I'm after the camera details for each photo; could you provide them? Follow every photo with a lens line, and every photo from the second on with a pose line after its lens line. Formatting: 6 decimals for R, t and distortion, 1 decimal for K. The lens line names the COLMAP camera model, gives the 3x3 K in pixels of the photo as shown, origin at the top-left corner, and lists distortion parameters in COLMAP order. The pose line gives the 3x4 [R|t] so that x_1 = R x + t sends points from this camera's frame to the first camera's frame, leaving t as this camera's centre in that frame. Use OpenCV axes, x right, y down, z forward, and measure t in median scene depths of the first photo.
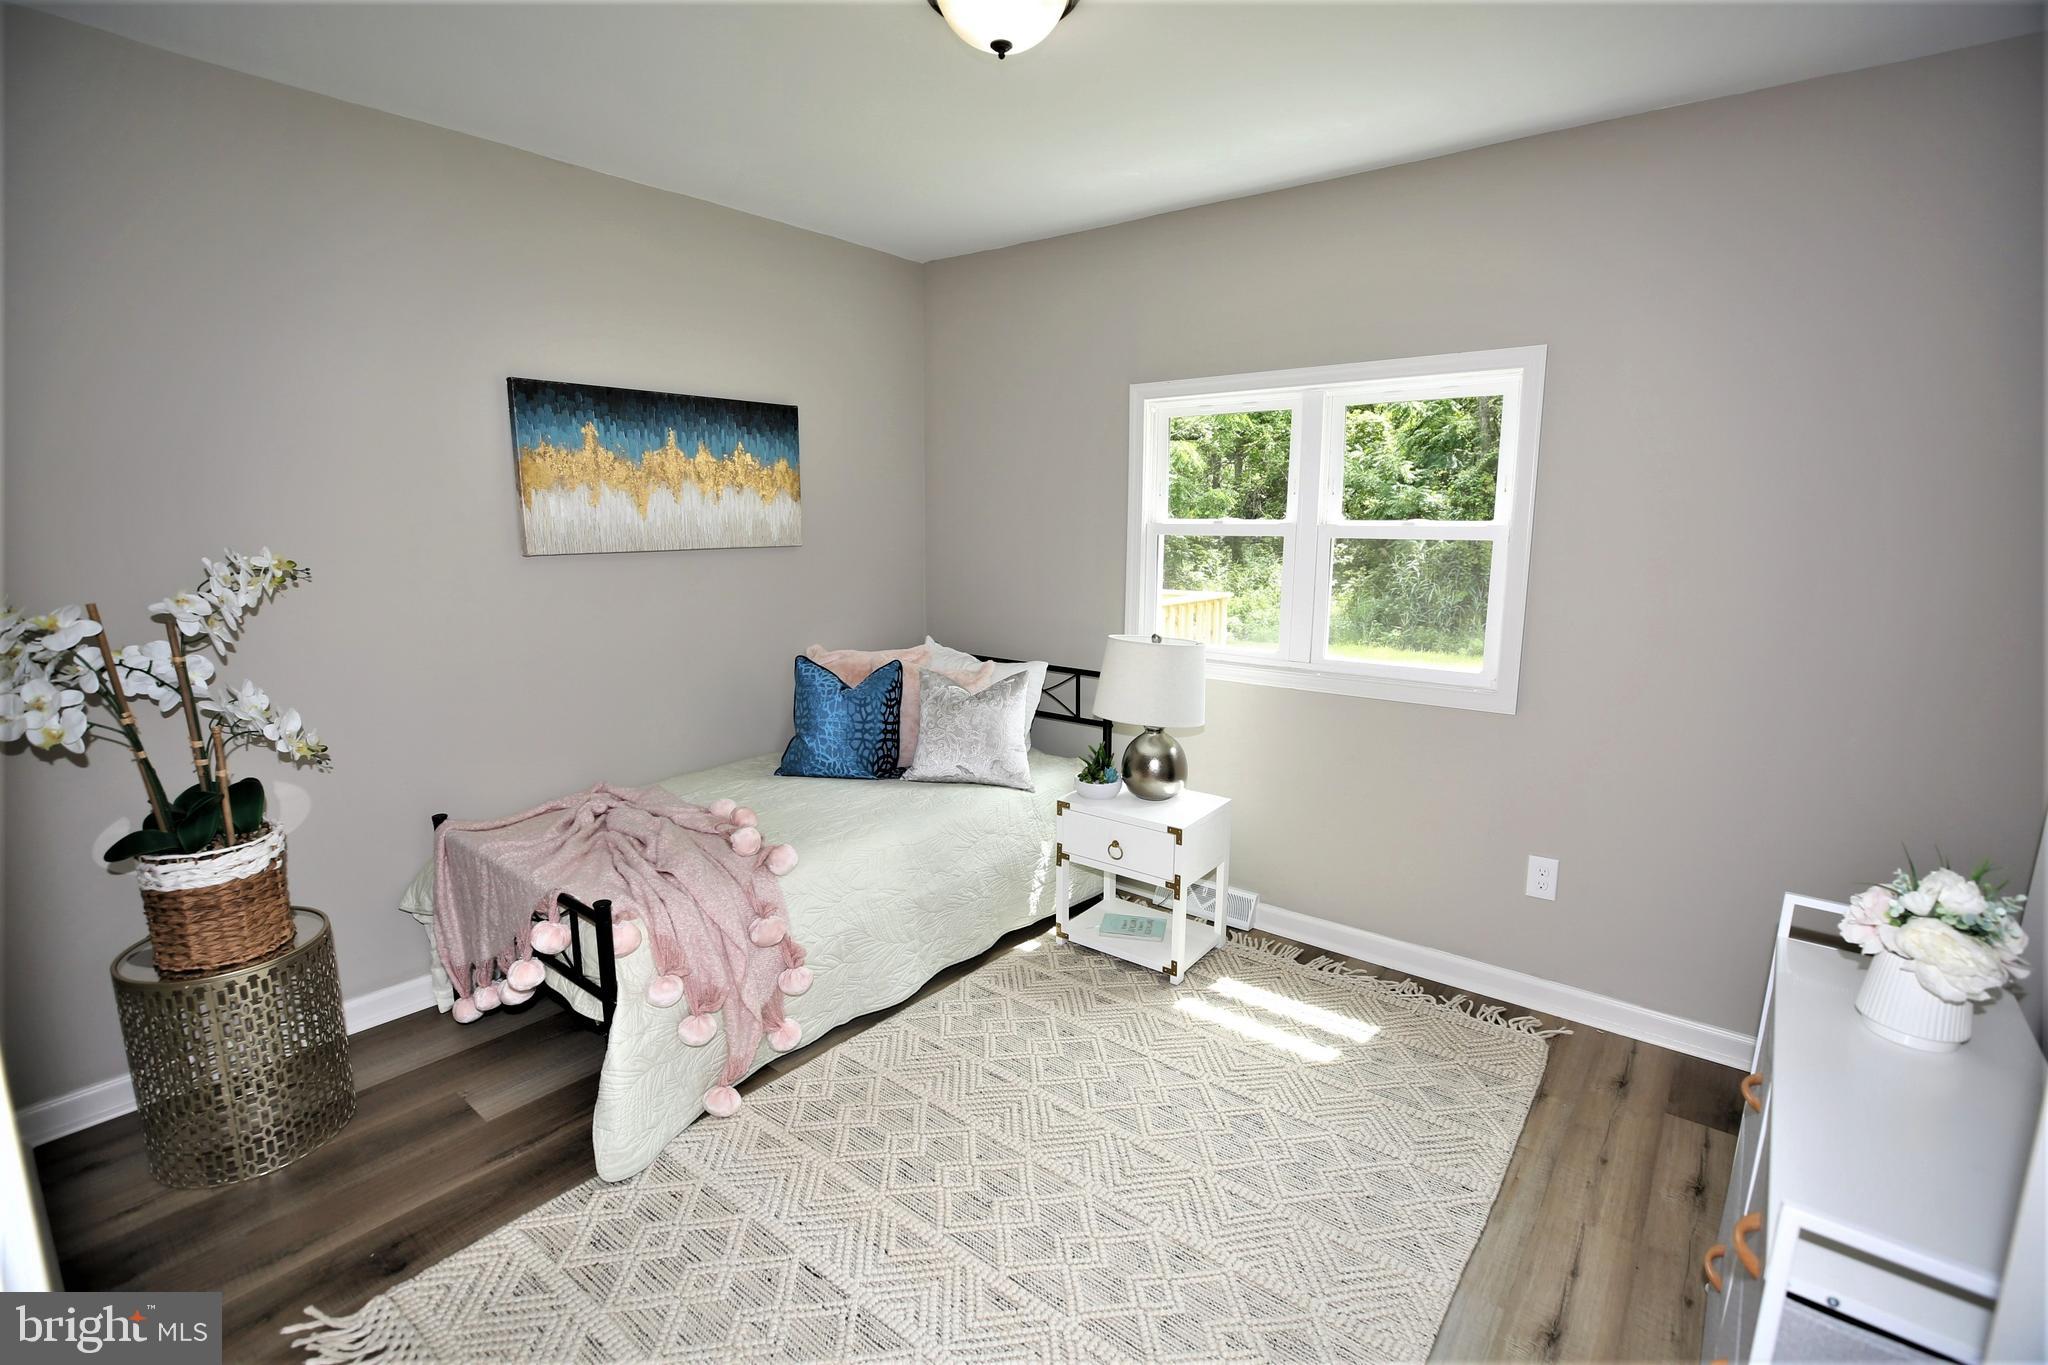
lens RADIAL K [[913.0, 0, 1024.0], [0, 913.0, 682.5], [0, 0, 1]] dist [0.000087, -0.000045]
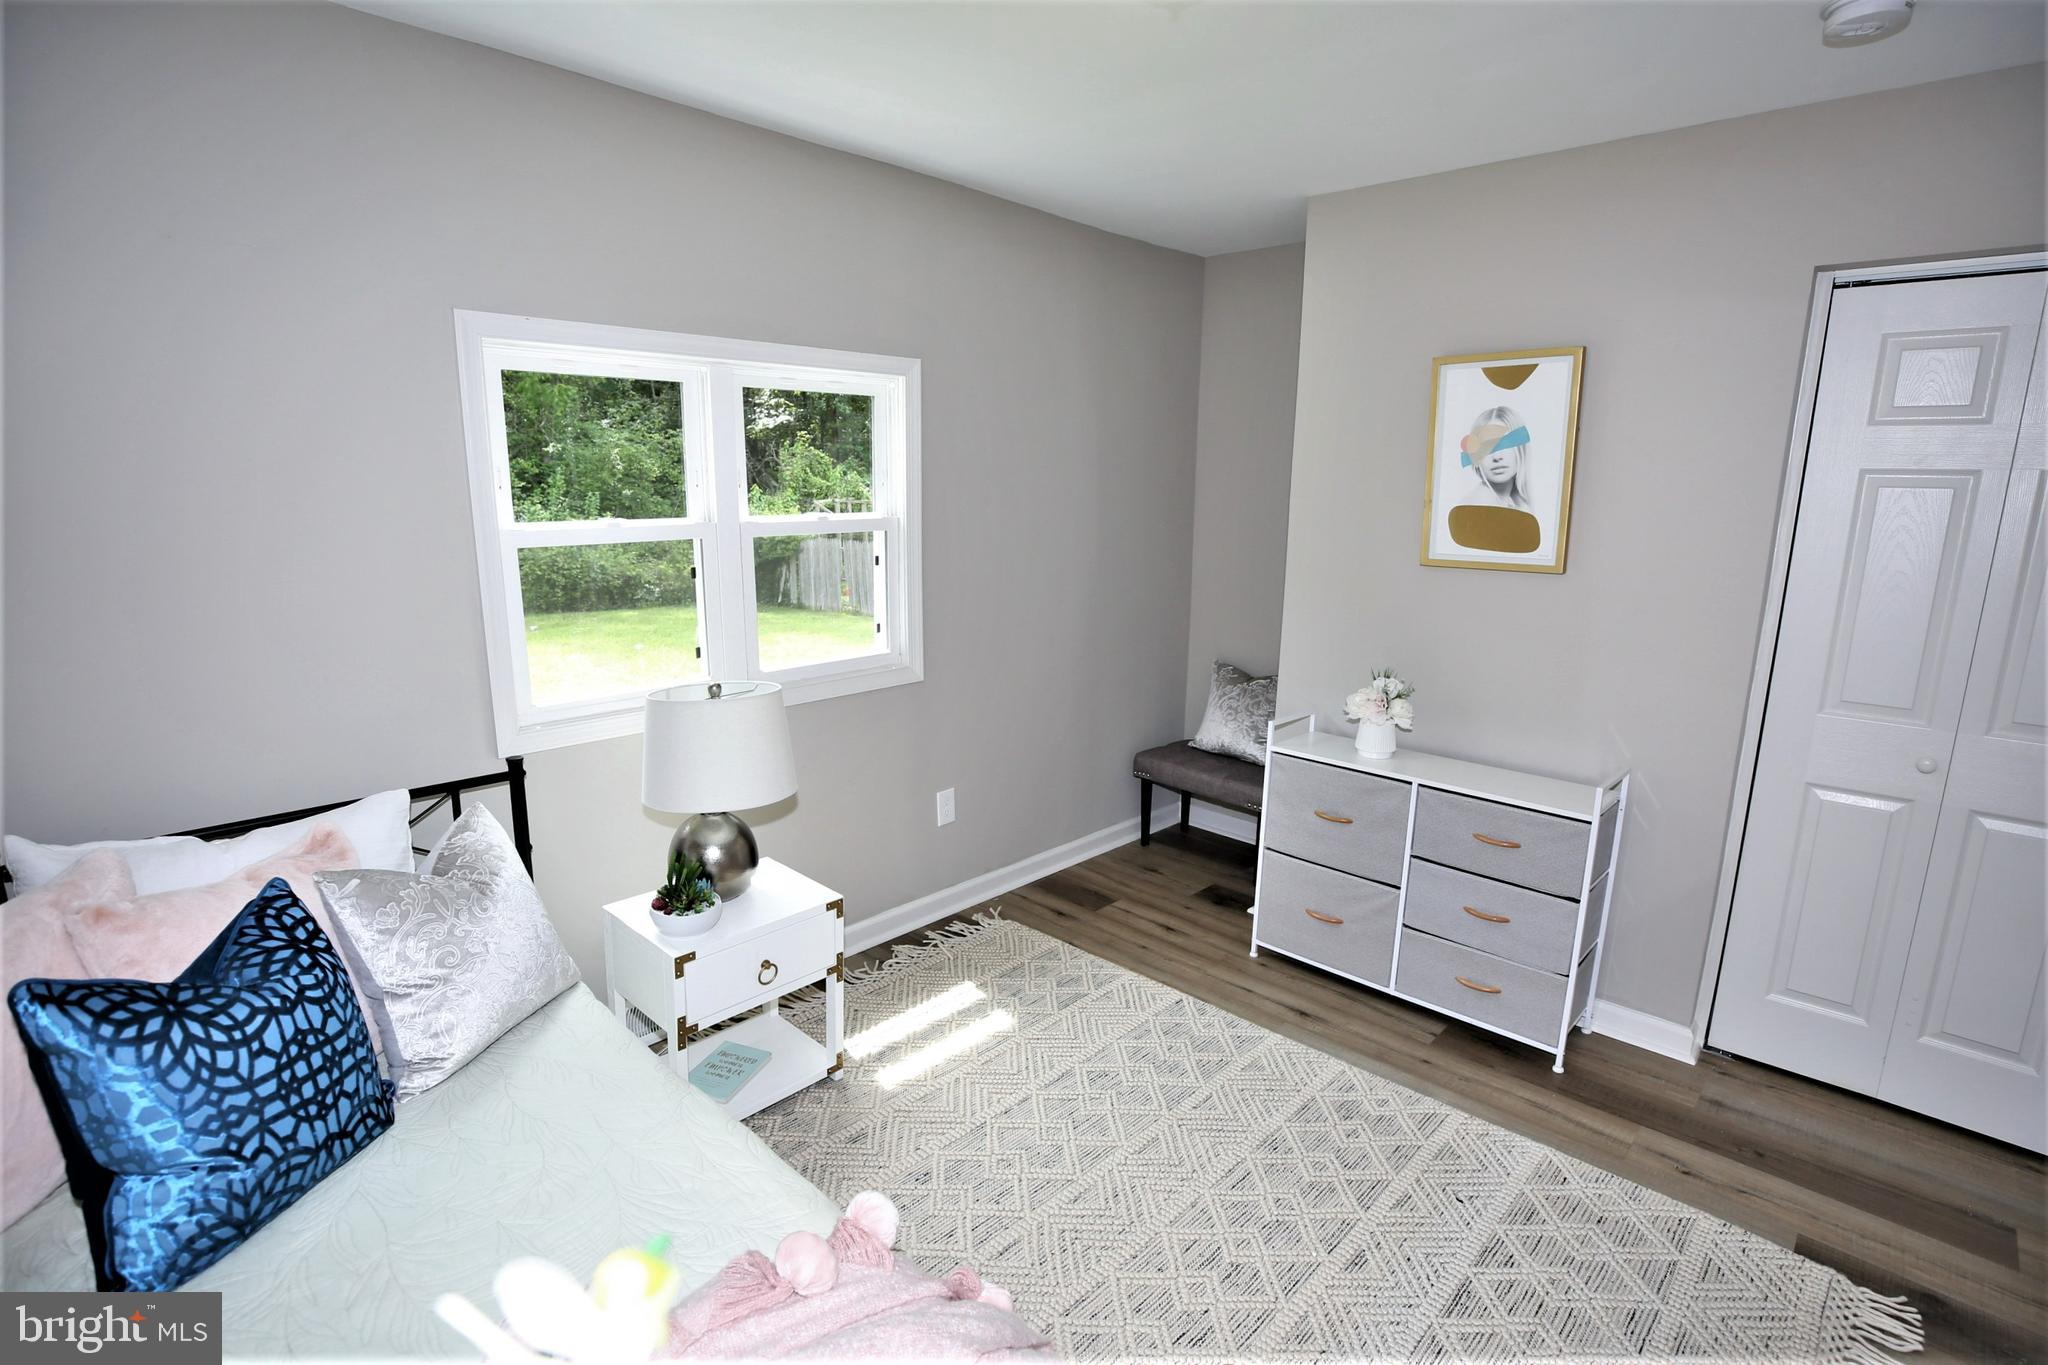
lens RADIAL K [[980.9, 0, 1024.0], [0, 980.9, 682.5], [0, 0, 1]] dist [-0.041992, -0.000086]
pose [[0.106927, -0.210930, 0.971635, -0.641238], [0.162585, 0.967793, 0.192204, -0.175618], [-0.980884, 0.137422, 0.137777, 0.695796]]
